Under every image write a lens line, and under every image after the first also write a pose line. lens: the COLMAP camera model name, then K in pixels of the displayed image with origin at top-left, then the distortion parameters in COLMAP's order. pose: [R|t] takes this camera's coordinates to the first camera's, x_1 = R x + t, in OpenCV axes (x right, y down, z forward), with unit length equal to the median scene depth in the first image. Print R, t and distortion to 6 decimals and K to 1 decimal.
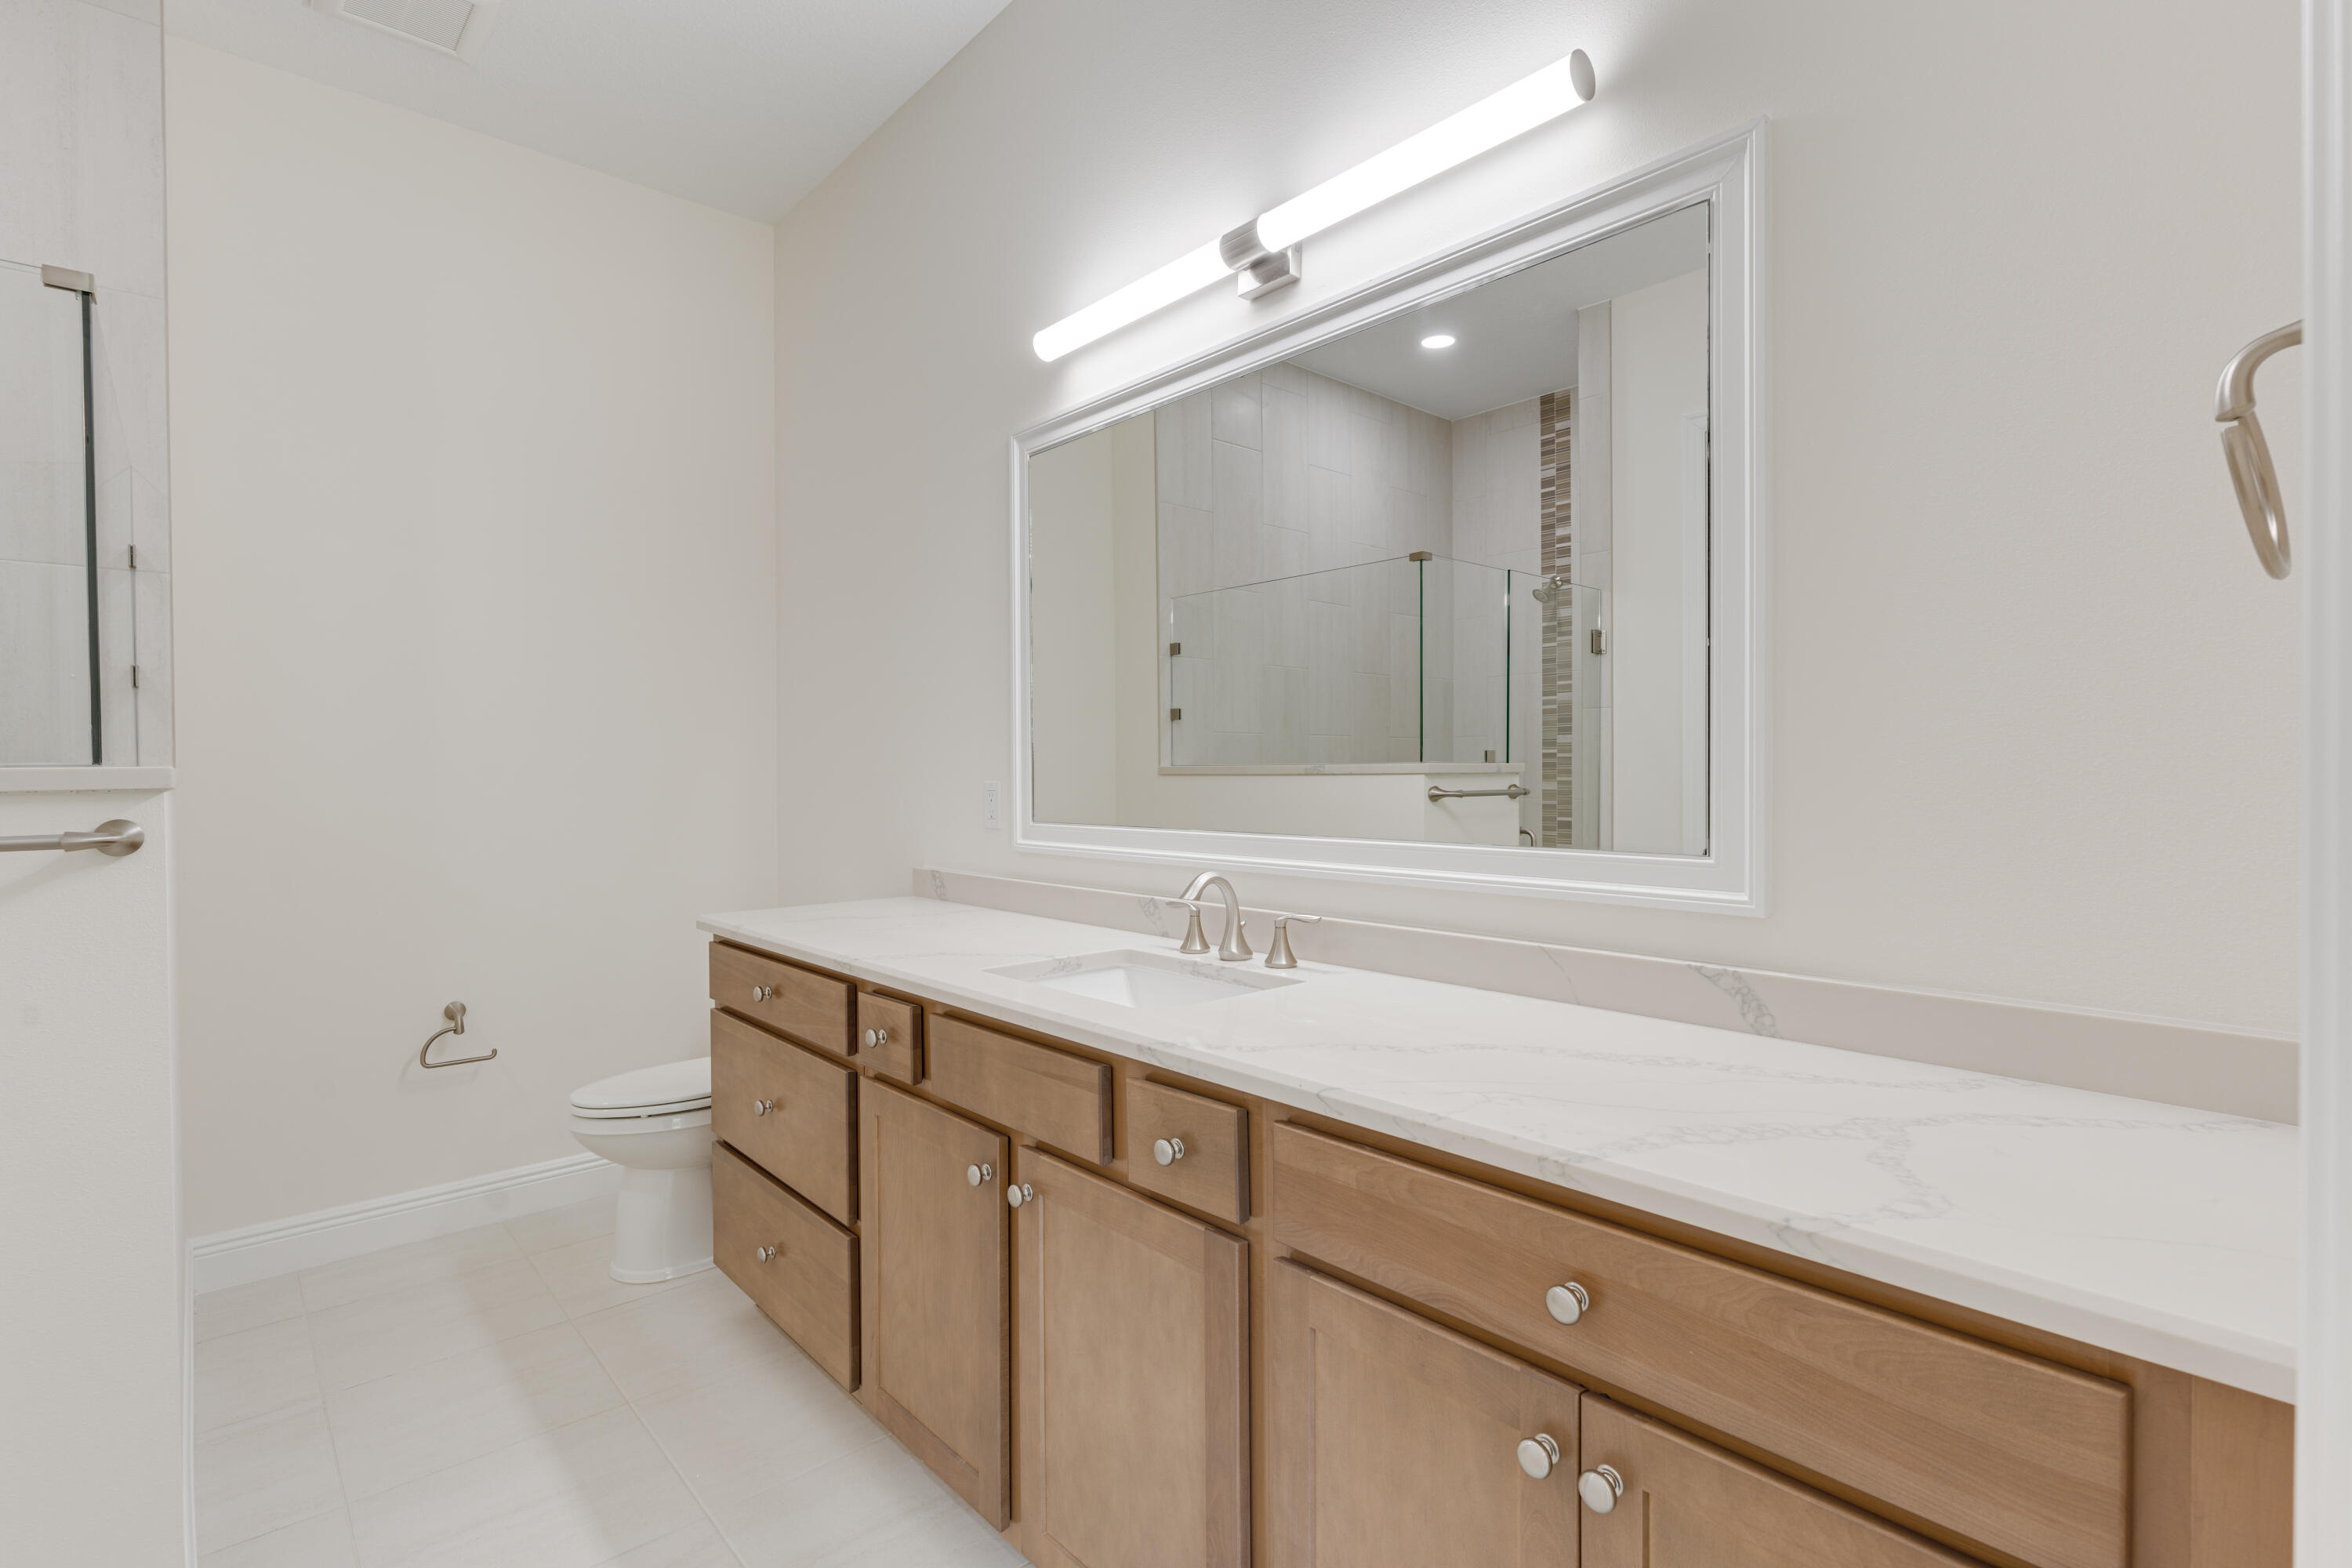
lens RADIAL K [[1098.0, 0, 1170.5], [0, 1098.0, 781.1], [0, 0, 1]] dist [0.000189, 0.000494]
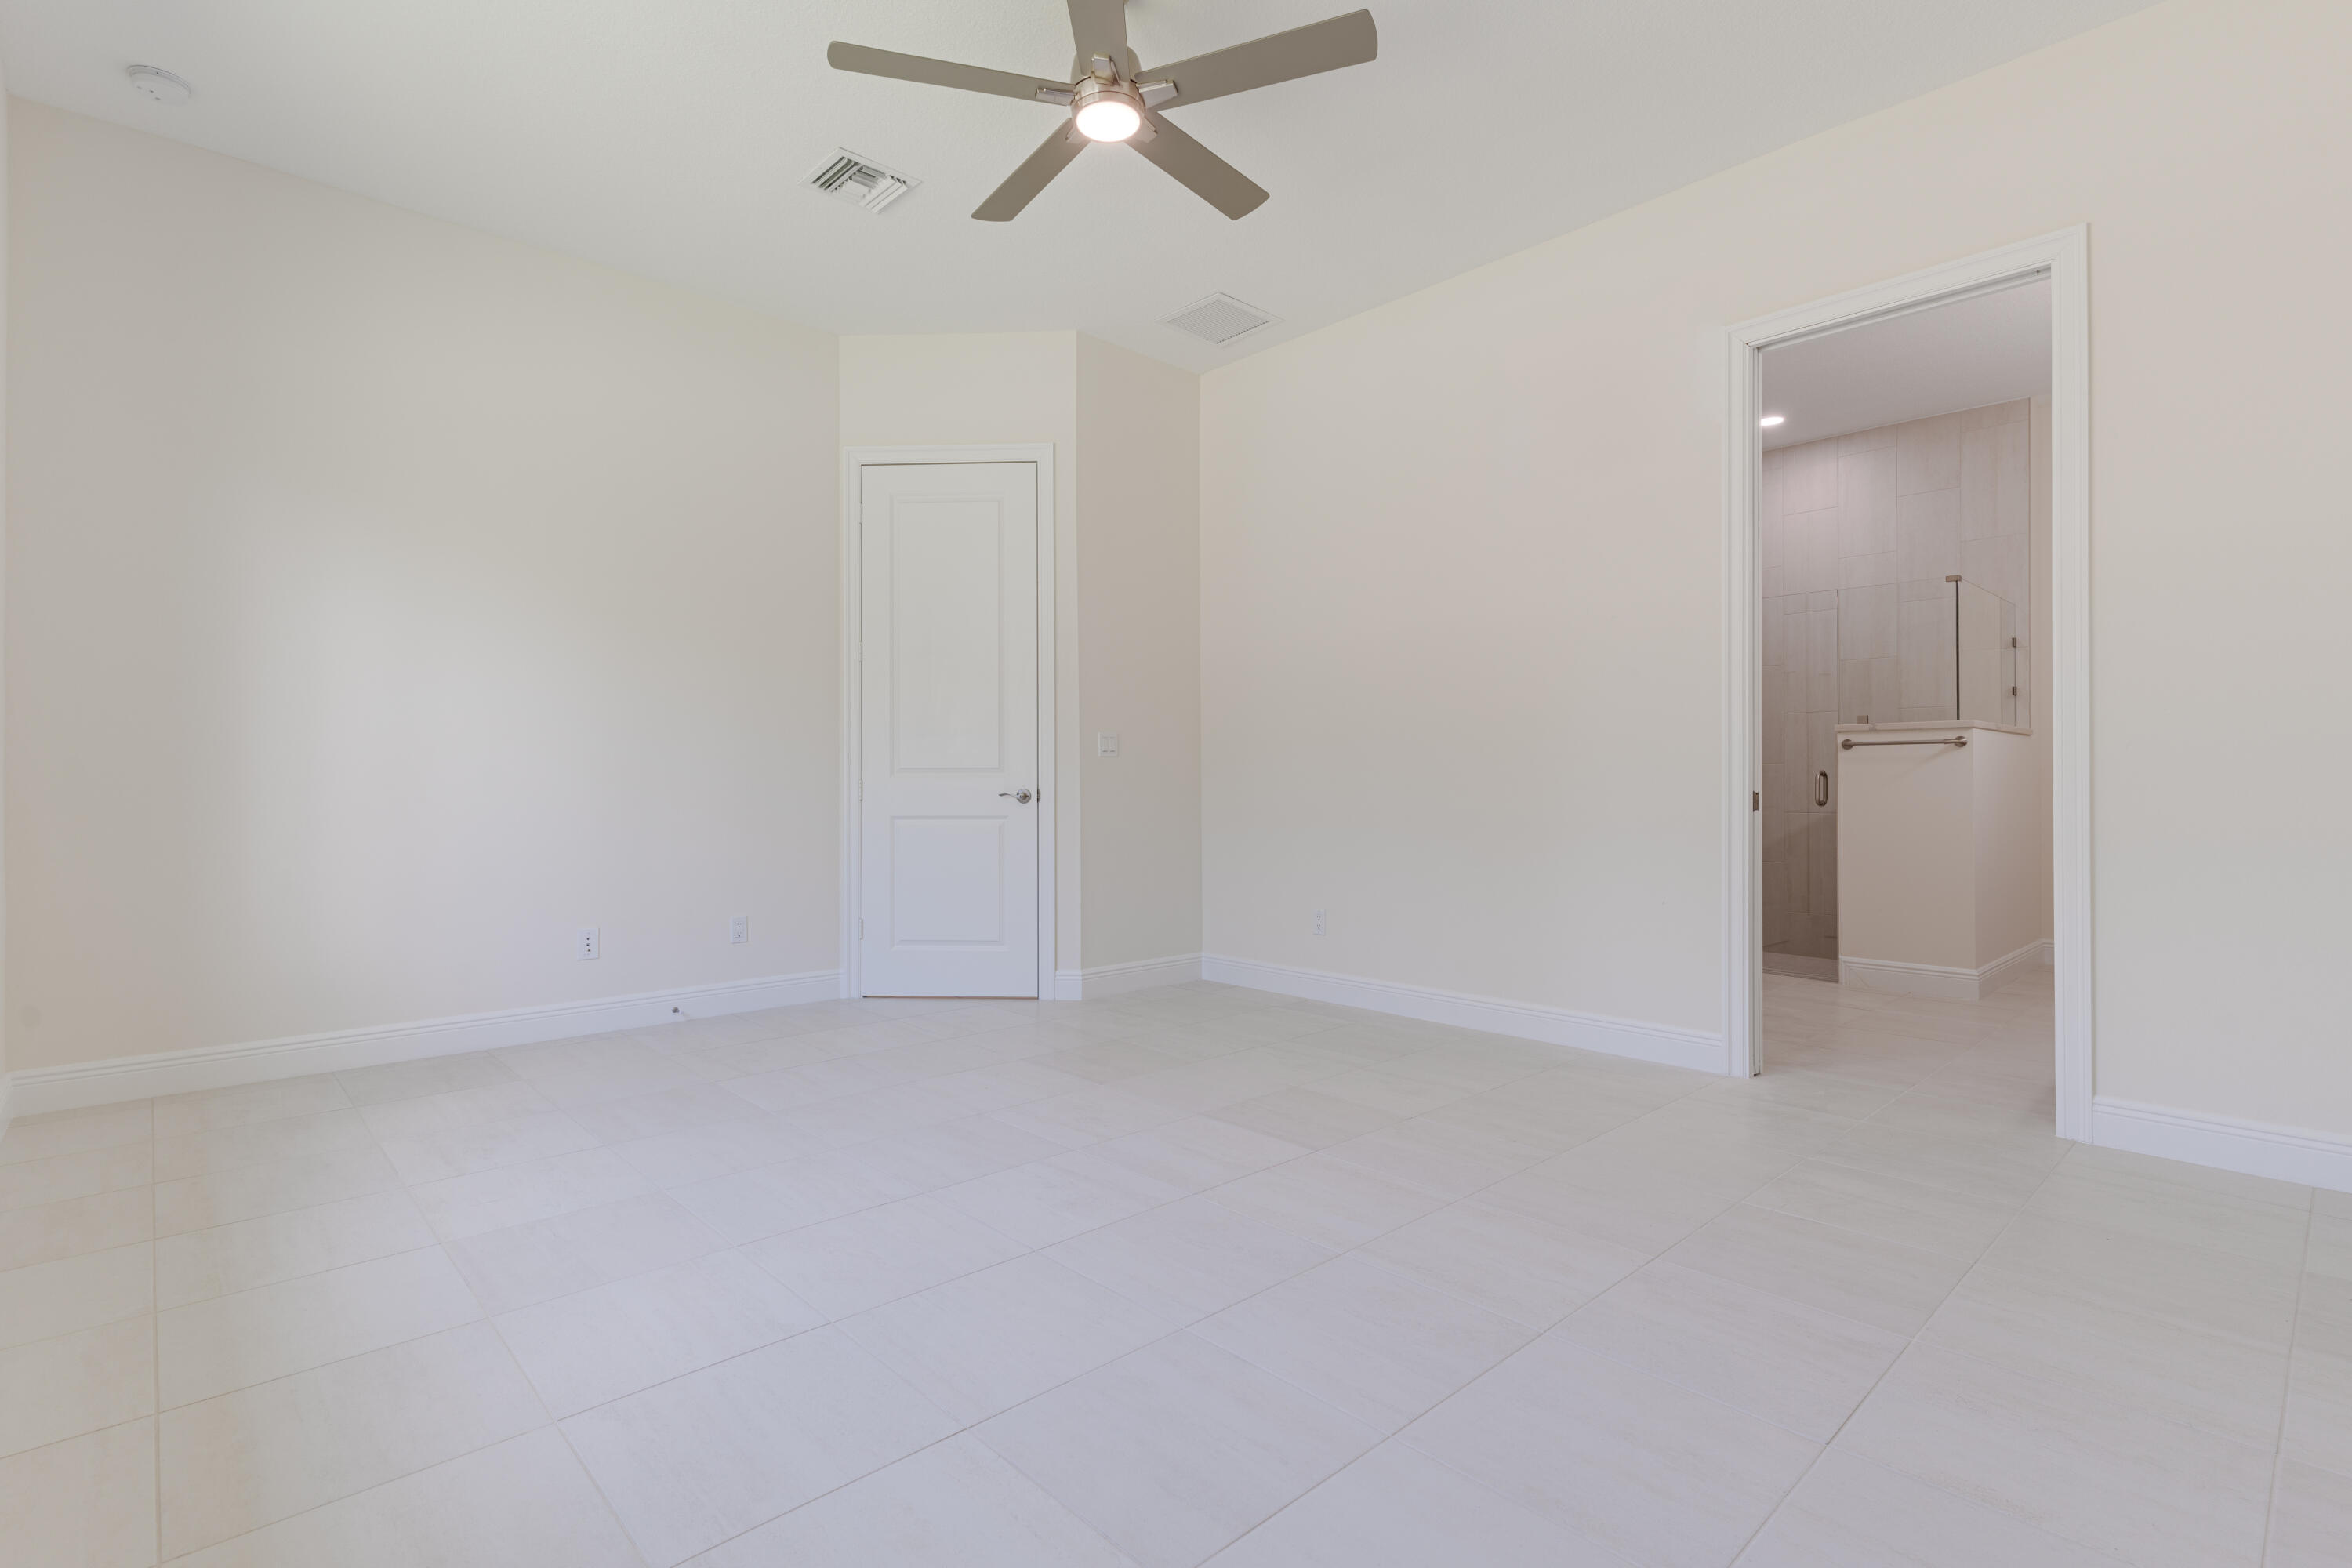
lens RADIAL K [[1098.0, 0, 1170.5], [0, 1098.0, 781.1], [0, 0, 1]] dist [0.000189, 0.000494]
pose [[0.013819, 0.006291, -0.999885, 1.417642], [-0.011733, 0.999912, 0.006129, 0.107289], [0.999836, 0.011647, 0.013892, -0.878119]]
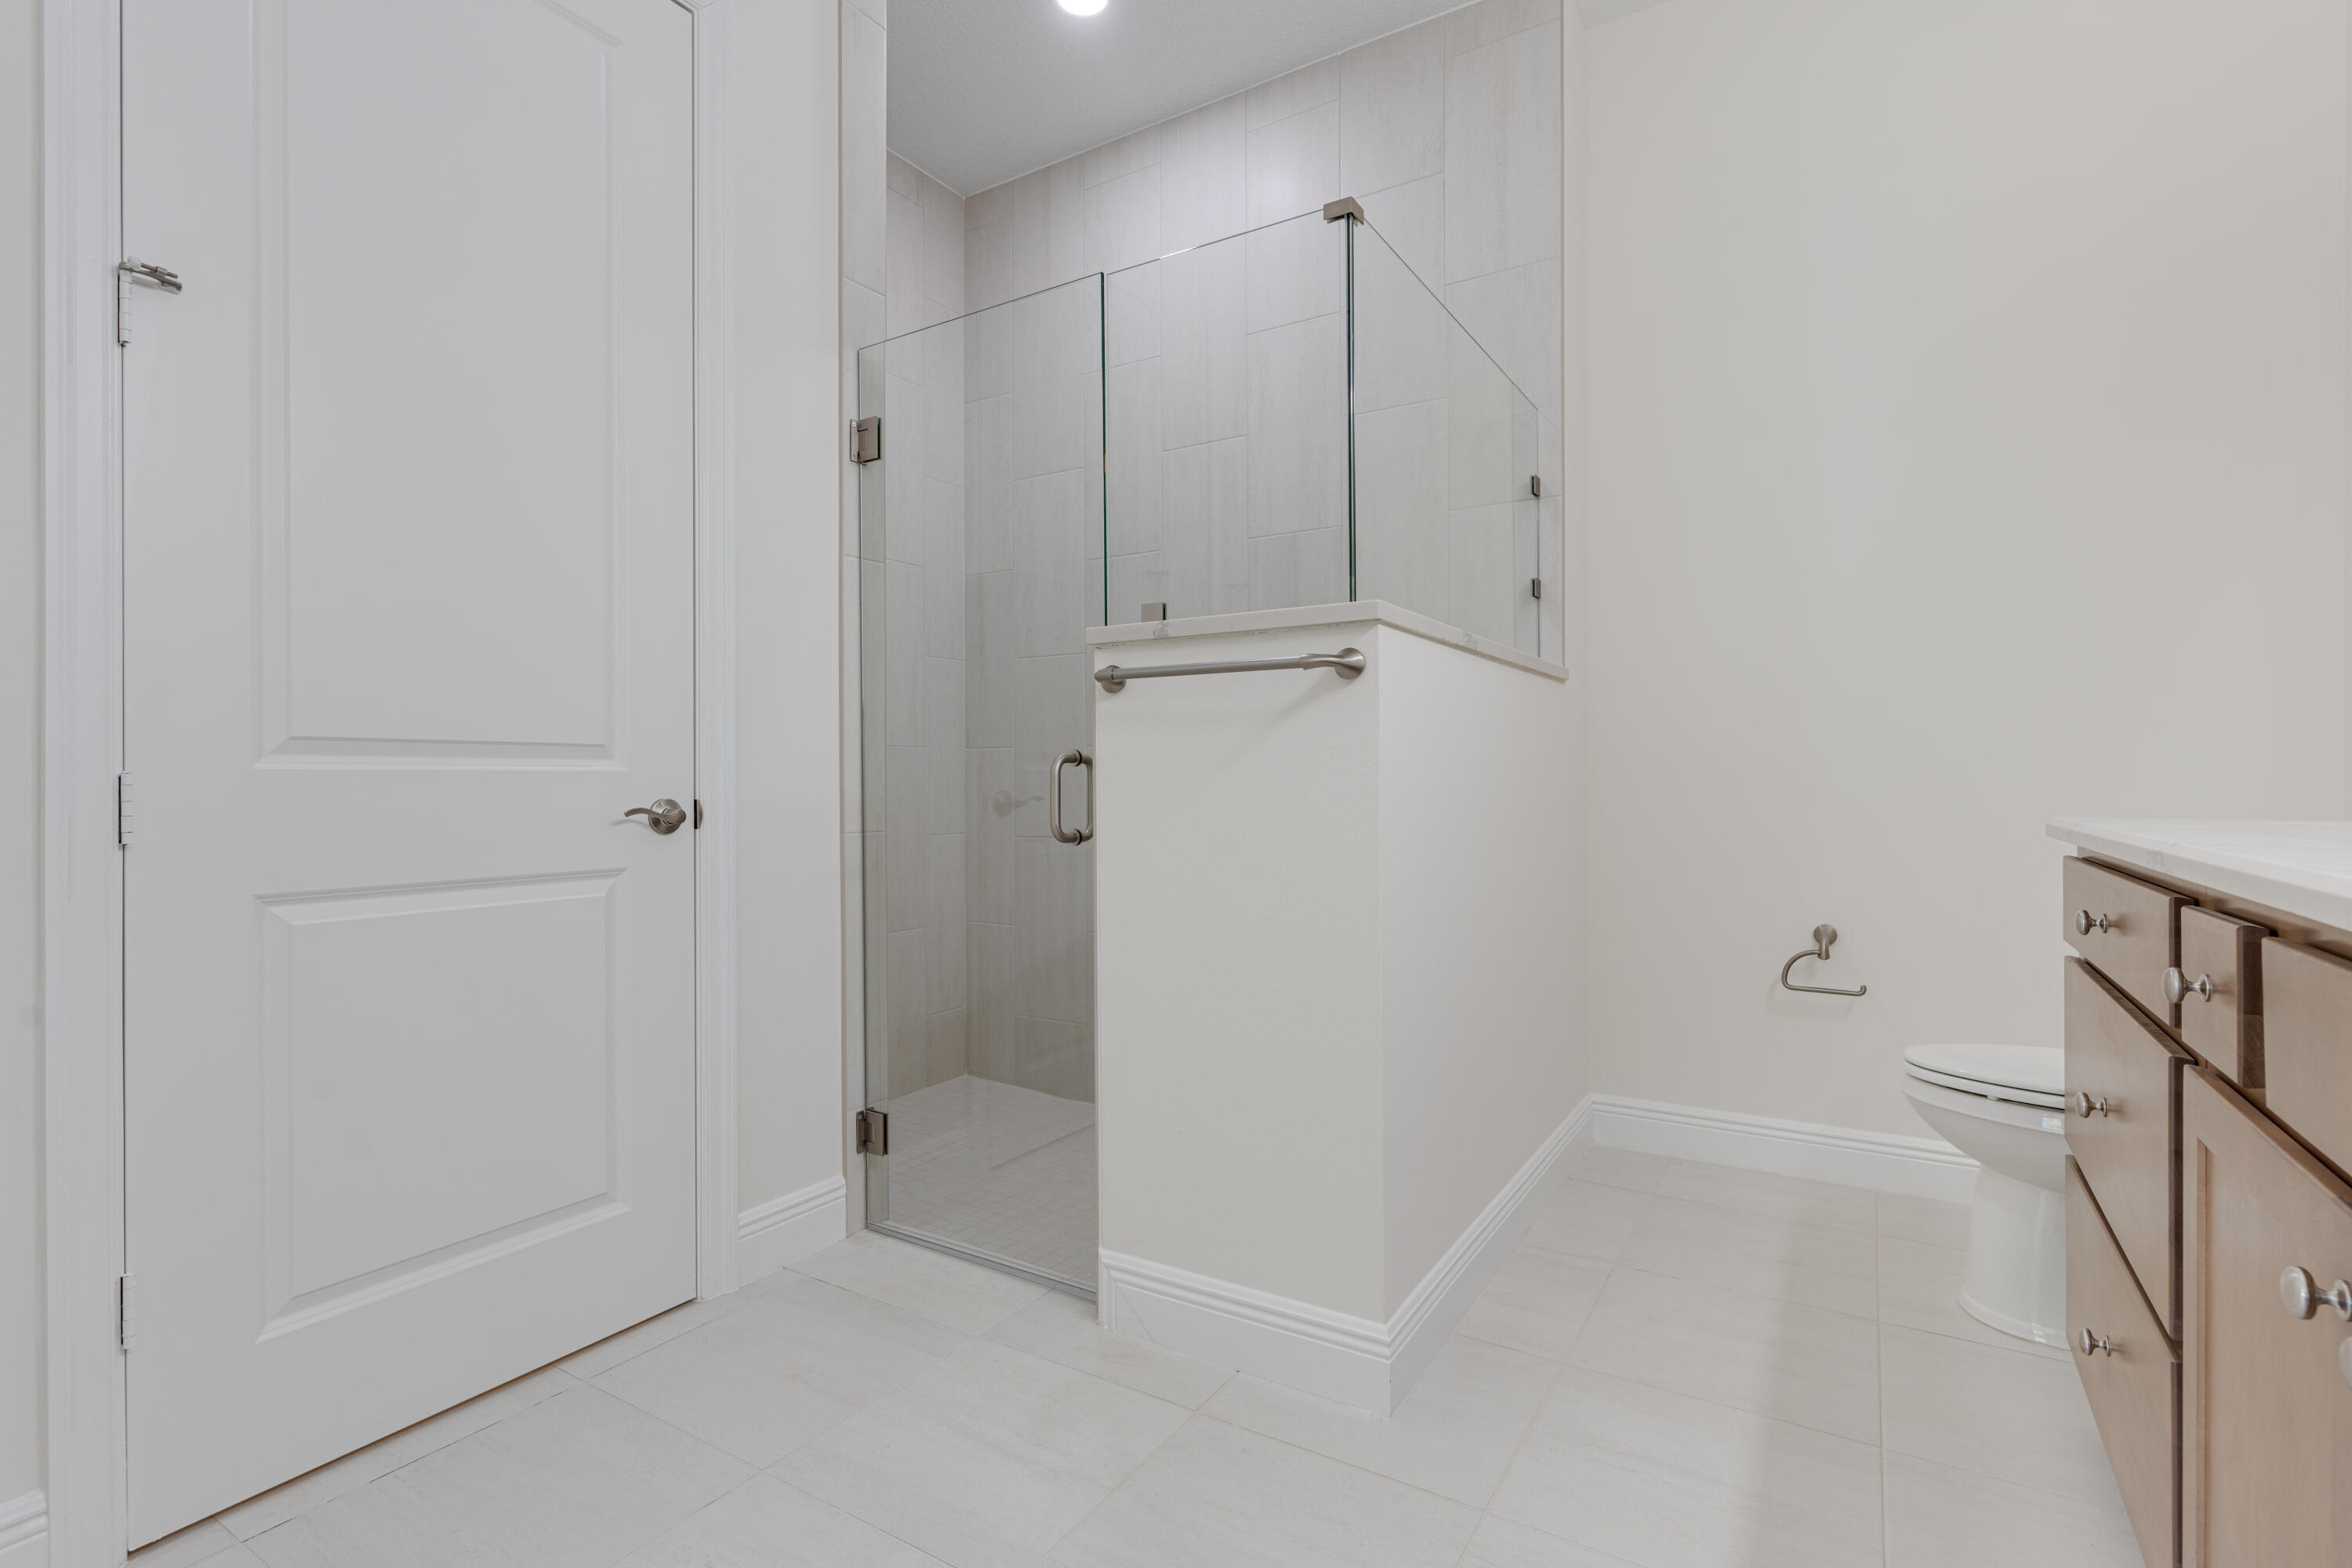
lens RADIAL K [[1098.0, 0, 1170.5], [0, 1098.0, 781.1], [0, 0, 1]] dist [0.000189, 0.000494]
pose [[0.271989, 0.006912, -0.962276, 0.077064], [-0.012195, 0.999919, 0.003735, 0.104208], [0.962223, 0.010719, 0.272051, 0.289589]]
